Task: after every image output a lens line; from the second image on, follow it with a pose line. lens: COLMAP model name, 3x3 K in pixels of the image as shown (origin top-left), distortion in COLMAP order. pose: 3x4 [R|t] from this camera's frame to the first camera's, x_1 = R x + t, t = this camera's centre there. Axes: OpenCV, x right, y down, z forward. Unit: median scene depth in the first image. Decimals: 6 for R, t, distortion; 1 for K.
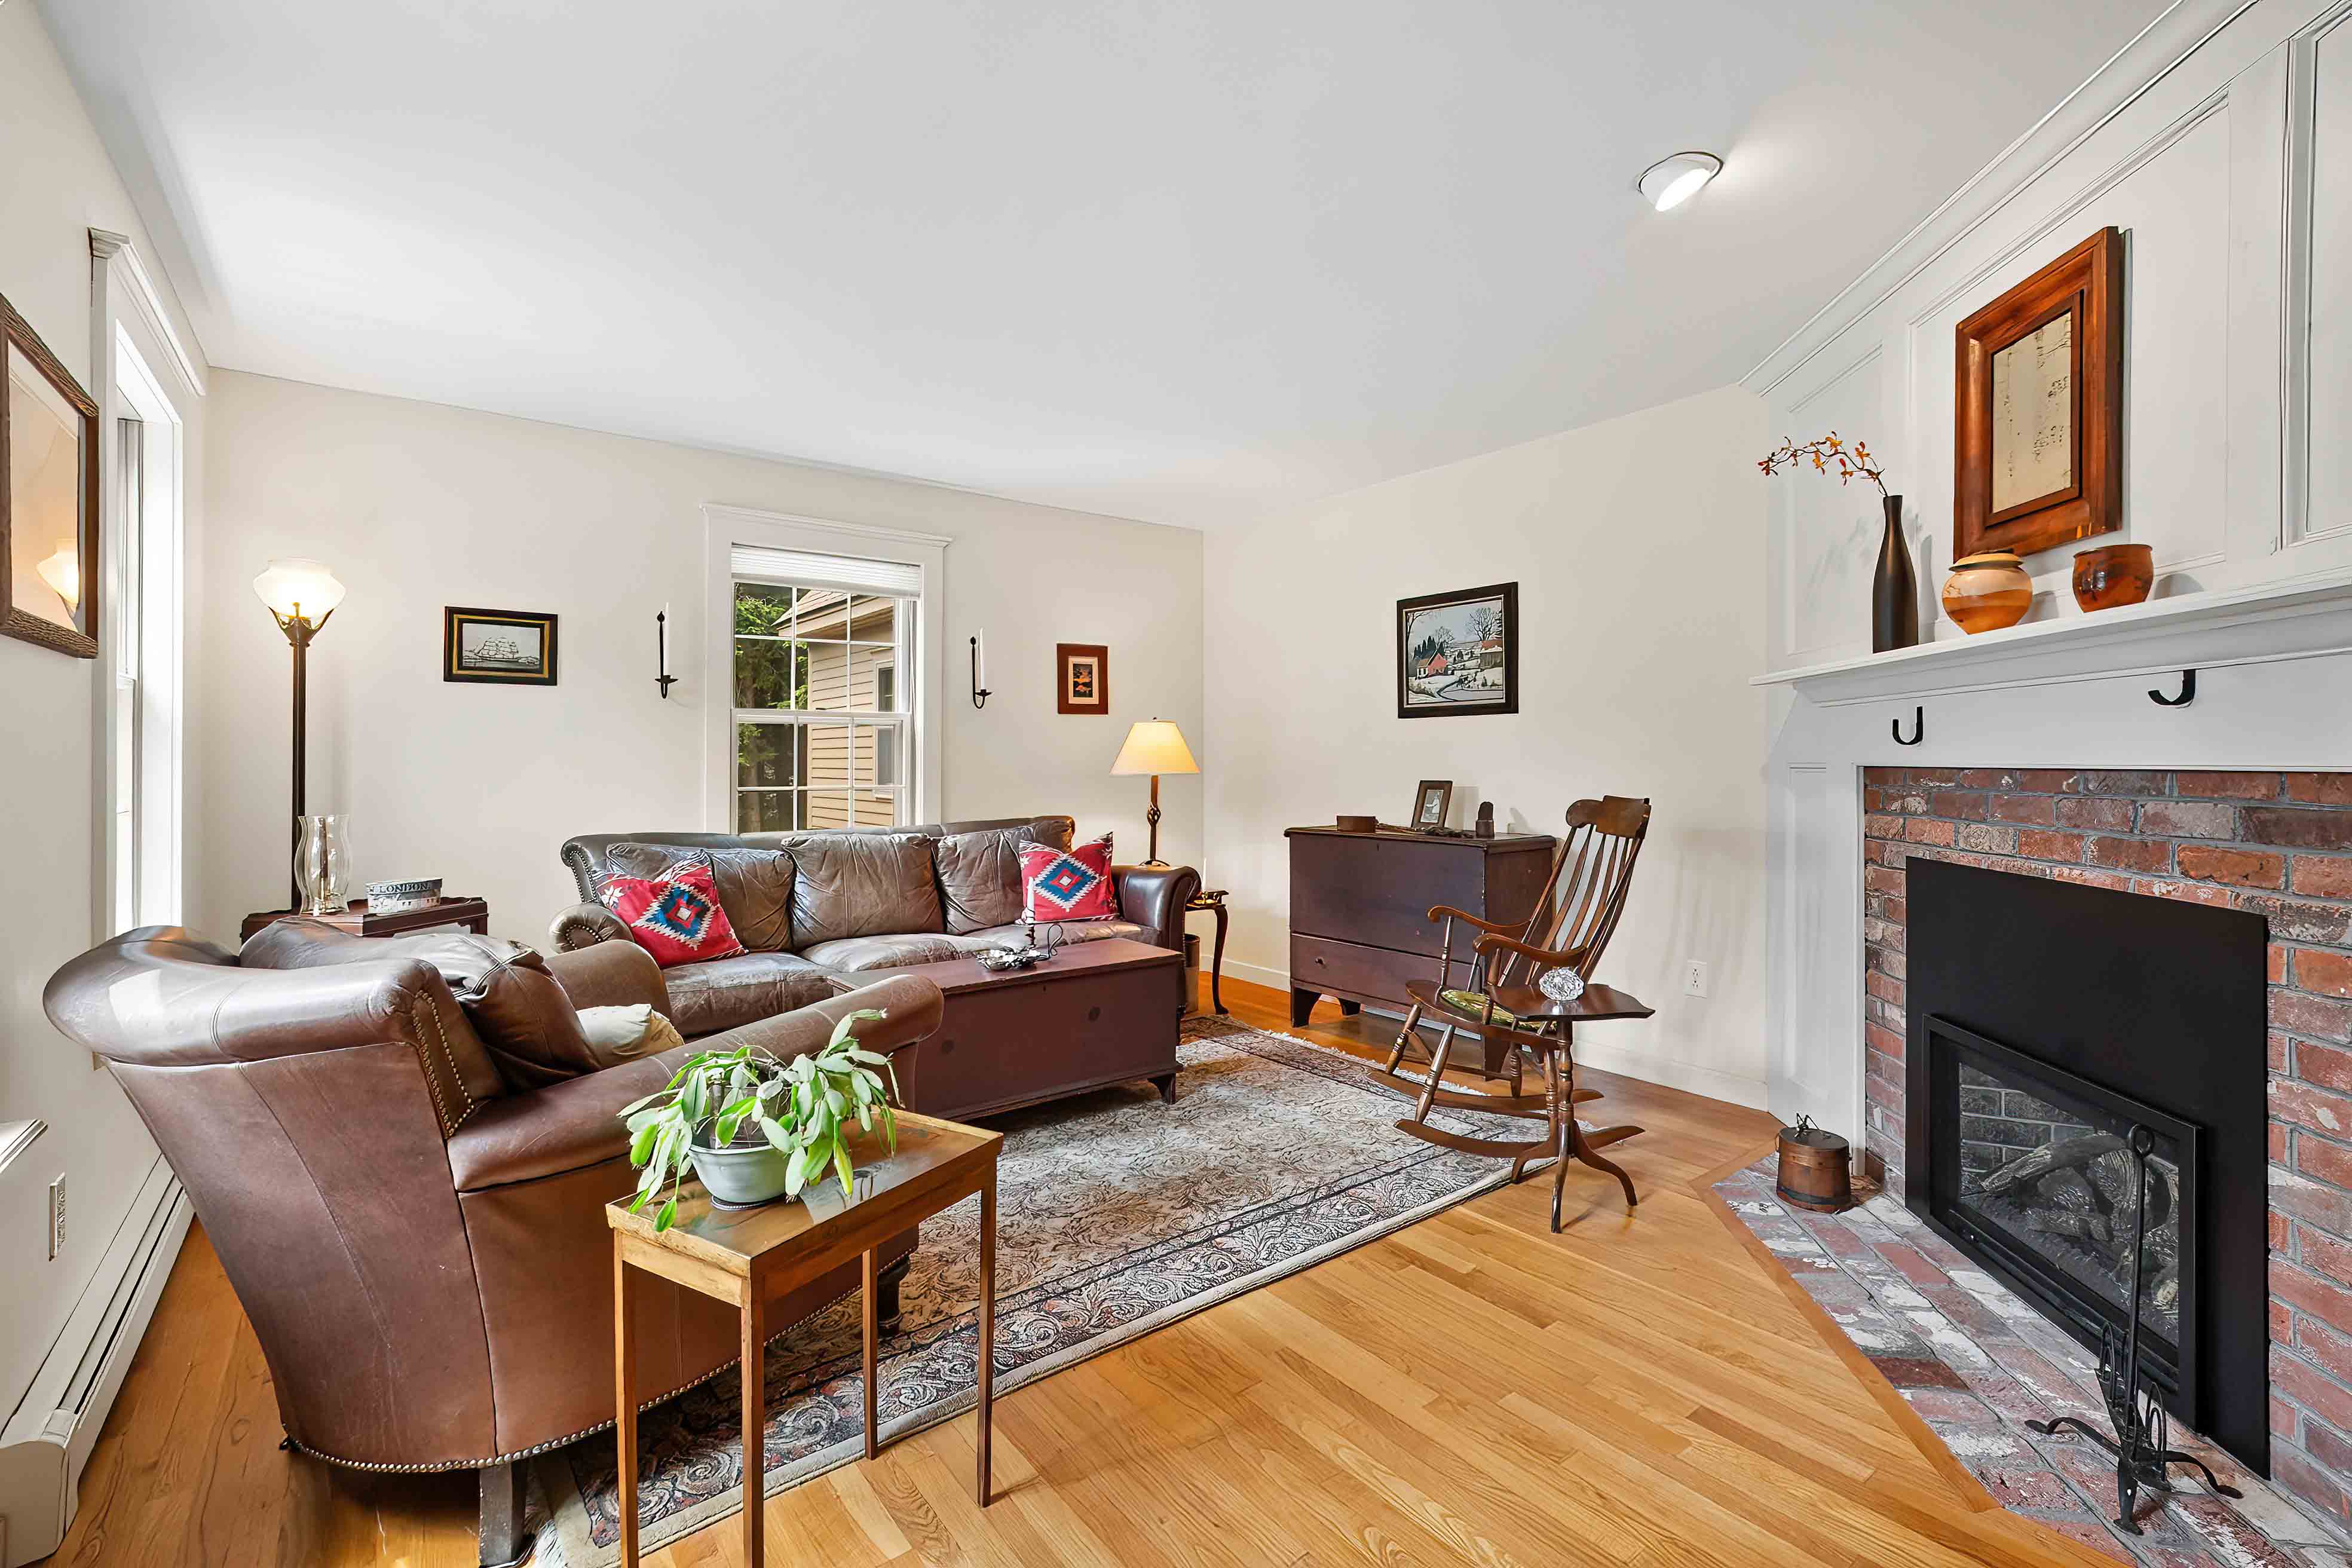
lens RADIAL K [[1050.0, 0, 1180.3], [0, 1050.0, 782.2], [0, 0, 1]] dist [-0.013570, 0.001569]
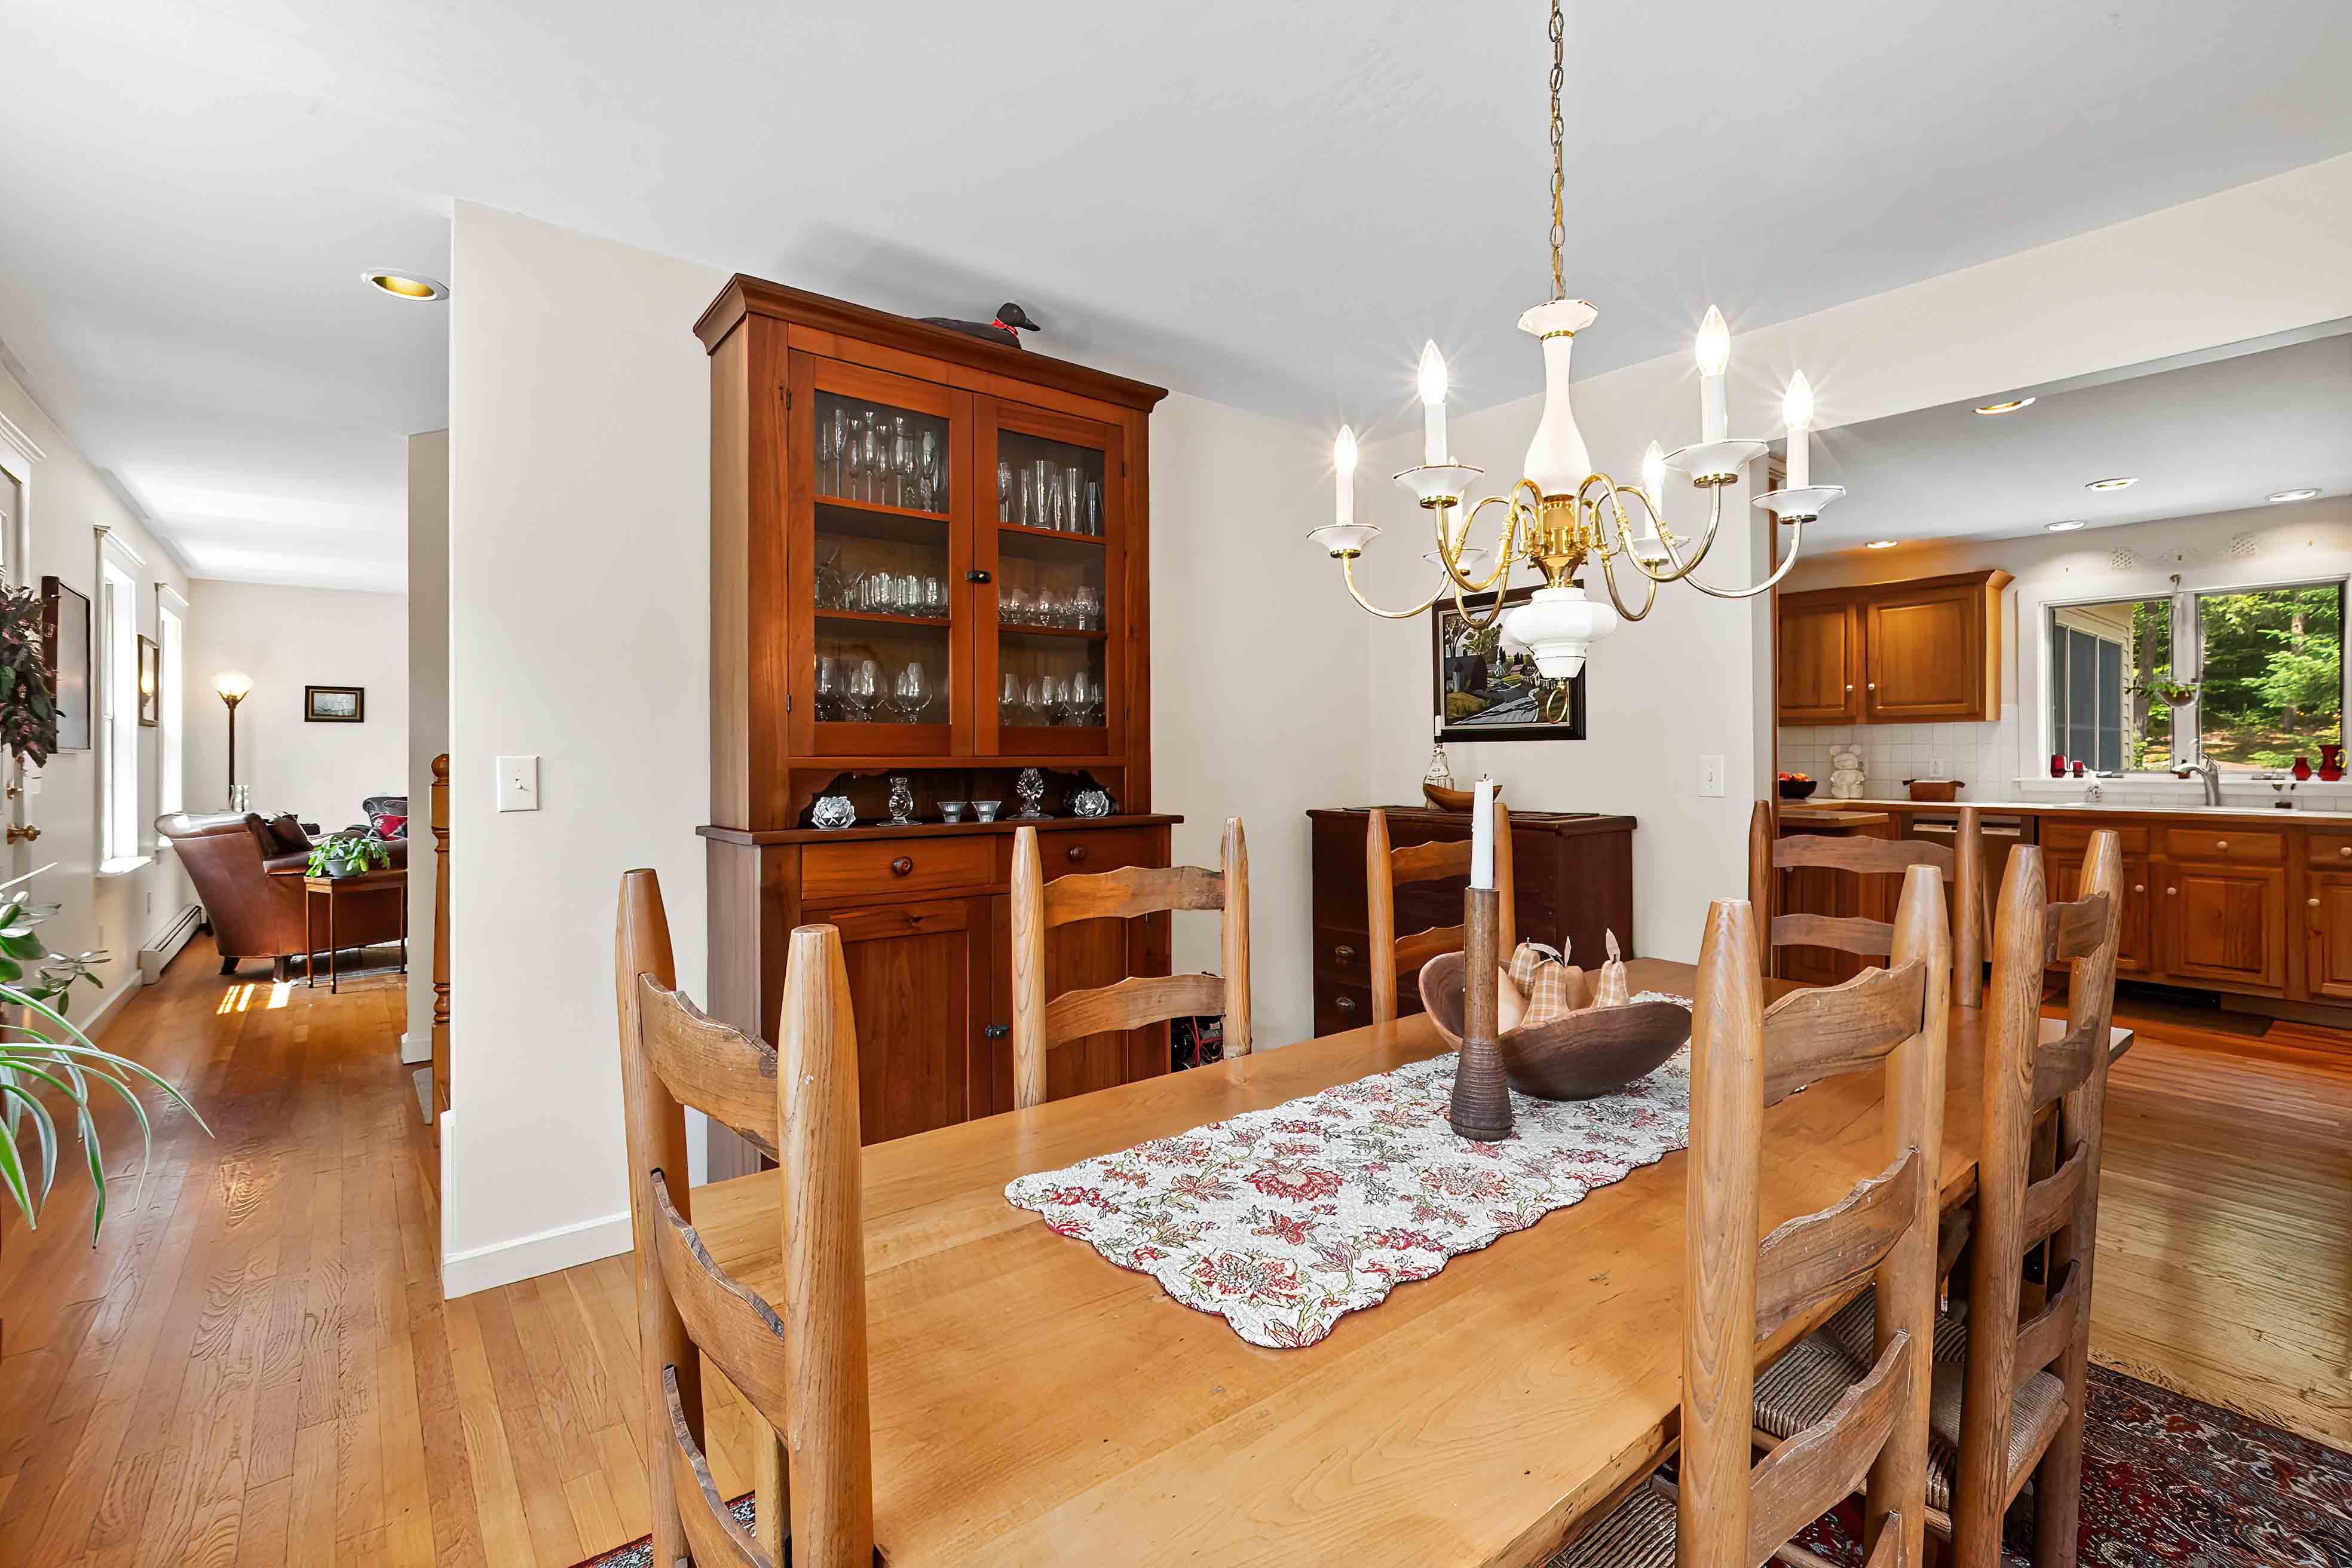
lens RADIAL K [[1050.0, 0, 1164.0], [0, 1050.0, 778.6], [0, 0, 1]] dist [-0.013570, 0.001569]
pose [[0.999866, 0.002425, 0.016197, 1.002074], [-0.002393, 0.999995, -0.001961, 0.015930], [-0.016201, 0.001922, 0.999867, -1.131798]]
